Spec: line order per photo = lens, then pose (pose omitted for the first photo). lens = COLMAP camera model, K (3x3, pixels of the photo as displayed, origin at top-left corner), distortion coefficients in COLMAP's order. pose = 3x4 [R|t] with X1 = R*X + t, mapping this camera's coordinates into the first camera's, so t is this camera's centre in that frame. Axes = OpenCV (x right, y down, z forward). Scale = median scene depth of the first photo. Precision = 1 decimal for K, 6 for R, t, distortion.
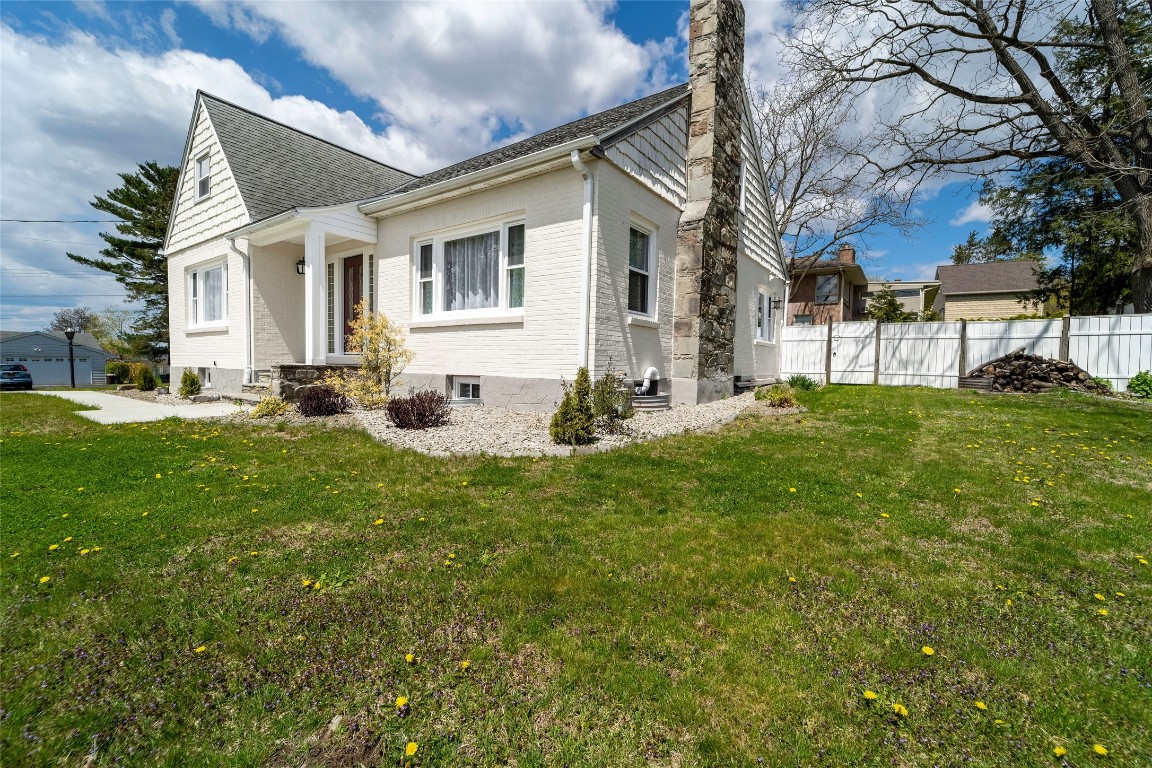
lens RADIAL K [[478.6, 0, 575.0], [0, 478.6, 379.2], [0, 0, 1]] dist [-0.000525, -0.000282]
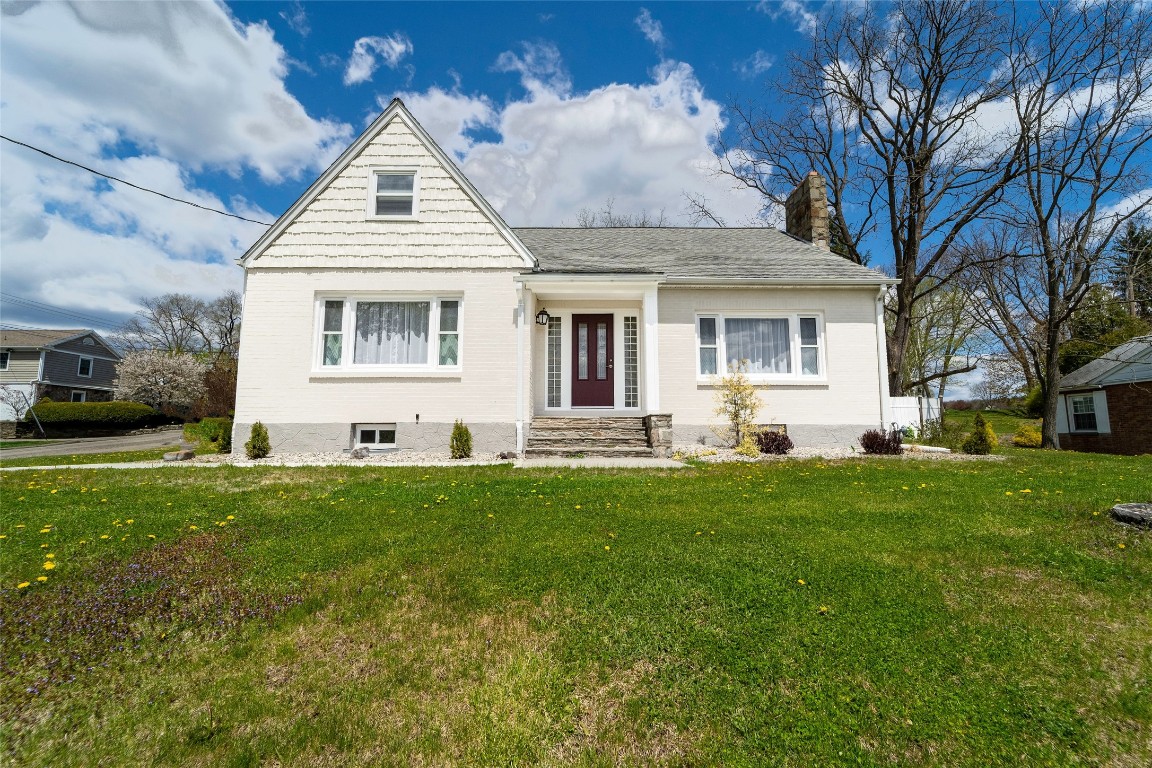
lens RADIAL K [[478.6, 0, 575.0], [0, 478.6, 379.2], [0, 0, 1]] dist [-0.000525, -0.000282]
pose [[0.805119, 0.049326, 0.591059, -1.323457], [0.032328, 0.991405, -0.126773, 0.021081], [-0.592232, 0.121176, 0.796604, 0.240951]]
